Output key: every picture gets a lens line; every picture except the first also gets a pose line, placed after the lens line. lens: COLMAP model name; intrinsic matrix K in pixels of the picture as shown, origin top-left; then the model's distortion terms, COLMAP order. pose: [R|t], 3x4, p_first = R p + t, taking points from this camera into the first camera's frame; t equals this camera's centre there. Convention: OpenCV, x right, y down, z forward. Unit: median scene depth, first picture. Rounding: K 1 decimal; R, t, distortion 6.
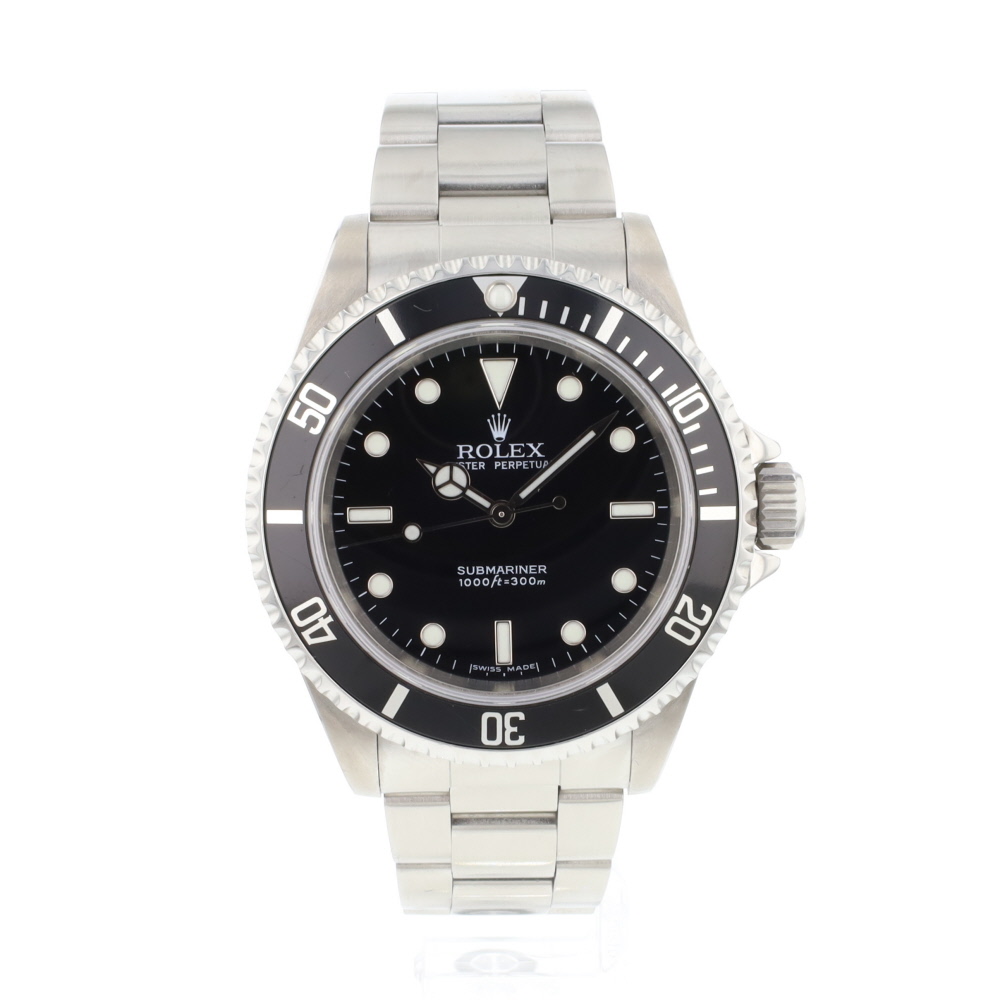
lens RADIAL K [[1935.9, 0, 491.2], [0, 1935.9, 490.7], [0, 0, 1]] dist [0.084964, 0.000000]
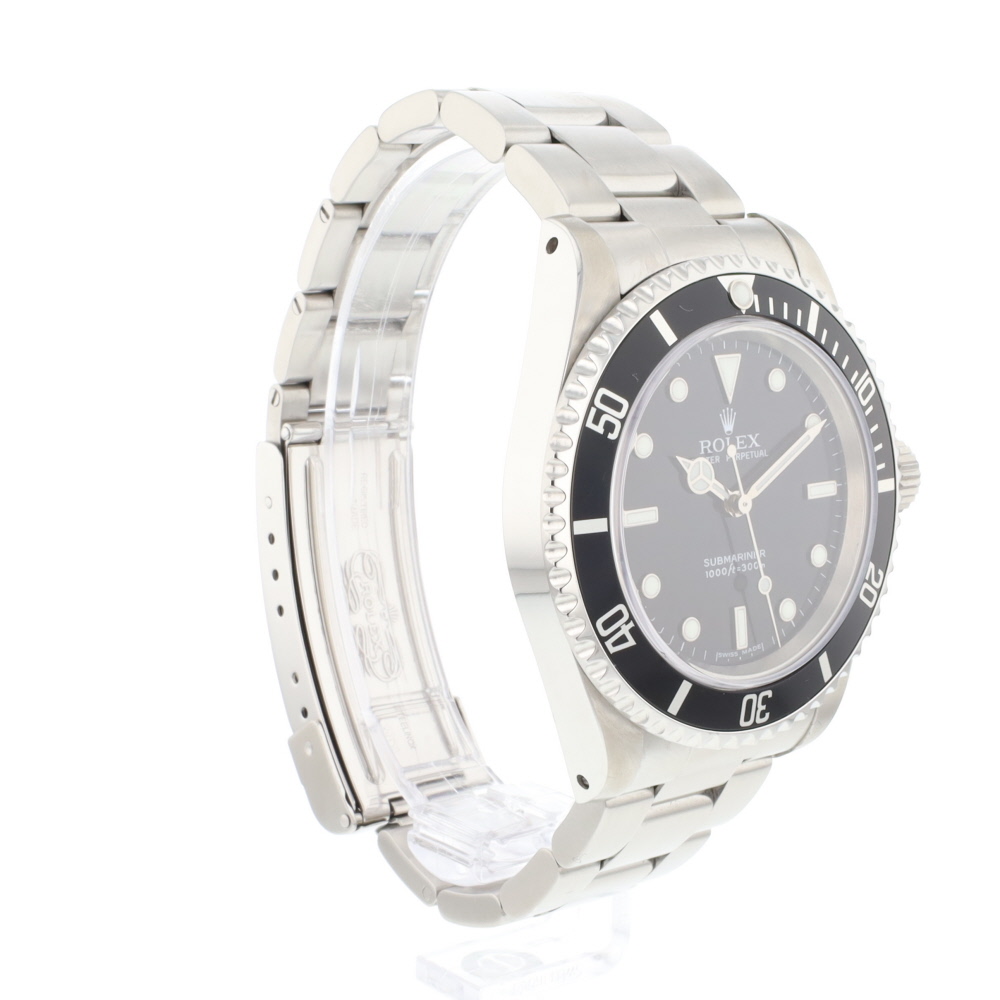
lens RADIAL K [[1935.9, 0, 497.4], [0, 1935.9, 505.8], [0, 0, 1]] dist [0.084964, 0.000000]
pose [[0.795371, -0.090423, 0.599340, -0.723491], [0.087080, 0.995599, 0.034645, -0.034458], [-0.599834, 0.024634, 0.799745, 0.245458]]
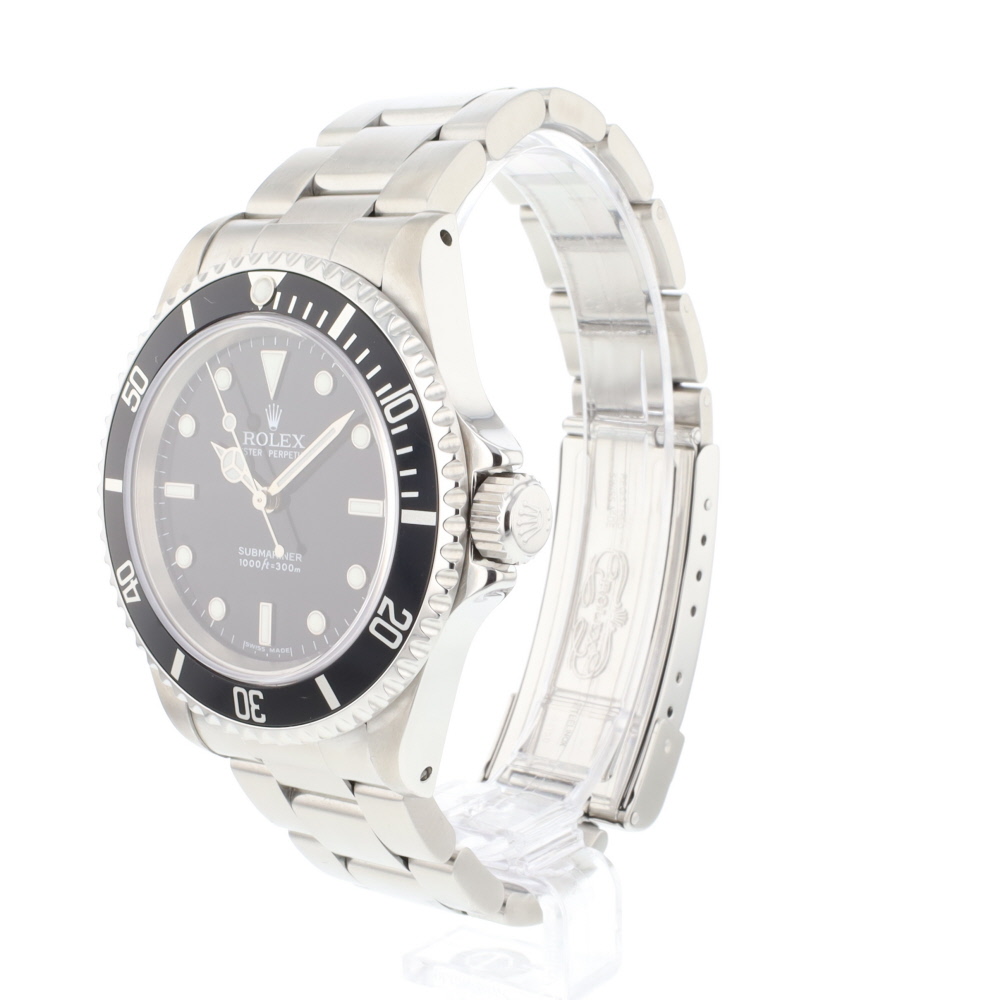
lens RADIAL K [[1935.9, 0, 496.2], [0, 1935.9, 503.2], [0, 0, 1]] dist [0.084964, 0.000000]
pose [[0.792721, 0.086026, -0.603484, 0.735289], [-0.091344, 0.995578, 0.021932, -0.020563], [0.602702, 0.037739, 0.797073, 0.243417]]
